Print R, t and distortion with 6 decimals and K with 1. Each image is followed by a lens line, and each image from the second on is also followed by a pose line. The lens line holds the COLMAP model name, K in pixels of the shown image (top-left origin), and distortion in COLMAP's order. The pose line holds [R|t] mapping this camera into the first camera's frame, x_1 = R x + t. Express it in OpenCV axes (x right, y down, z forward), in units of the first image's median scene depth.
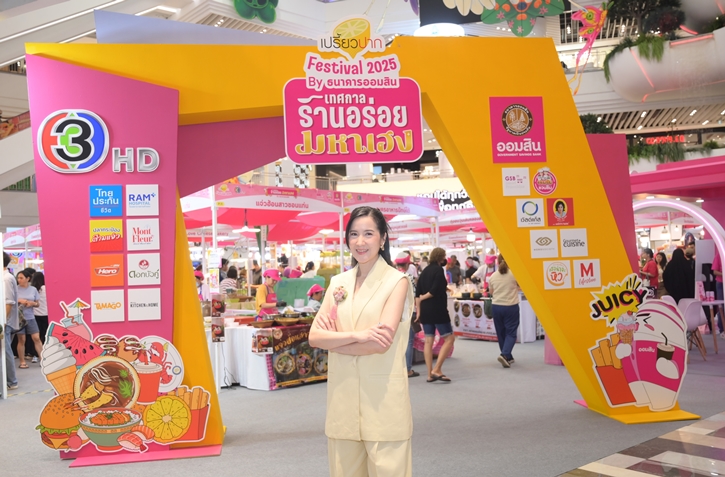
lens RADIAL K [[646.7, 0, 362.5], [0, 646.7, 238.5], [0, 0, 1]] dist [0.007984, 0.000444]
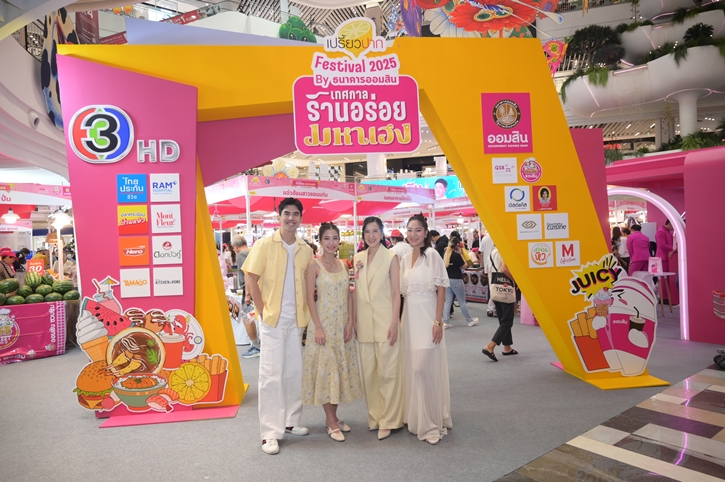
lens RADIAL K [[471.8, 0, 362.5], [0, 471.8, 241.0], [0, 0, 1]] dist [-0.008976, -0.001528]
pose [[0.999352, 0.001447, -0.035957, 0.024486], [0.000058, 0.999126, 0.041799, -0.001598], [0.035986, -0.041774, 0.998479, 0.189284]]
